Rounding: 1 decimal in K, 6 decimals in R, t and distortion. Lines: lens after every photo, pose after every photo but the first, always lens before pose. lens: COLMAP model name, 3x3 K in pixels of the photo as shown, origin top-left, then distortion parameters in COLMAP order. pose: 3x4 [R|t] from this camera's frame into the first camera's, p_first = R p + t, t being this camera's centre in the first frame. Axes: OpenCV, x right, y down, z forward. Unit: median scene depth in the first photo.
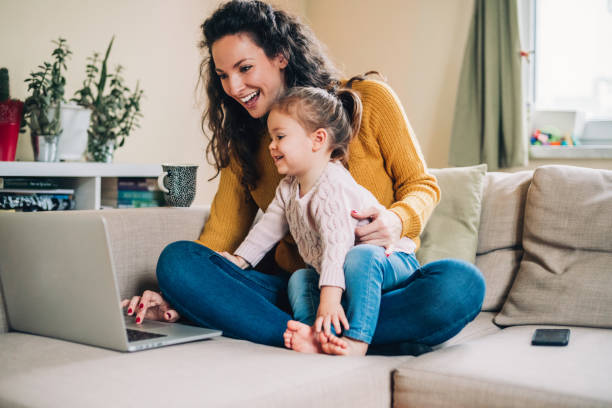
lens RADIAL K [[897.7, 0, 303.6], [0, 897.7, 204.6], [0, 0, 1]] dist [-0.170715, 0.000000]
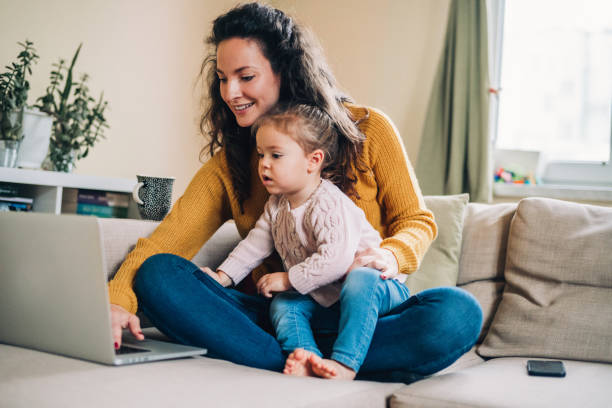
lens RADIAL K [[897.7, 0, 307.1], [0, 897.7, 197.5], [0, 0, 1]] dist [-0.170715, 0.000000]
pose [[0.993803, 0.055903, 0.096071, -0.075180], [-0.050741, 0.997176, -0.055363, 0.024856], [-0.098894, 0.050145, 0.993834, 0.039593]]
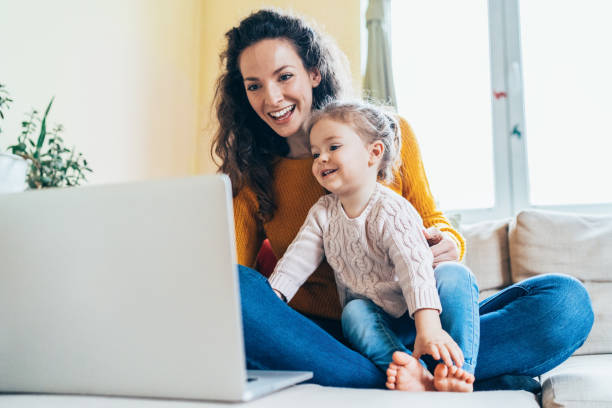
lens RADIAL K [[589.5, 0, 303.5], [0, 589.5, 204.8], [0, 0, 1]] dist [-0.016416, 0.000000]
pose [[0.941327, 0.043008, 0.334745, -0.235823], [0.023920, 0.980851, -0.193285, 0.087705], [-0.336647, 0.189951, 0.922273, 0.457935]]
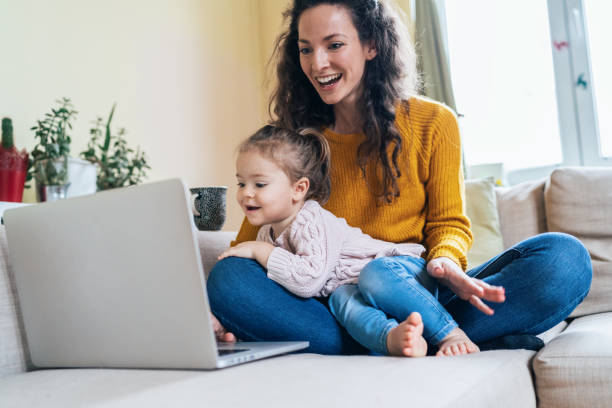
lens RADIAL K [[589.5, 0, 309.0], [0, 589.5, 202.1], [0, 0, 1]] dist [-0.016416, 0.000000]
pose [[0.983859, -0.053167, 0.170867, -0.155900], [0.080490, 0.984282, -0.157197, 0.088952], [-0.159824, 0.168413, 0.972673, 0.392607]]
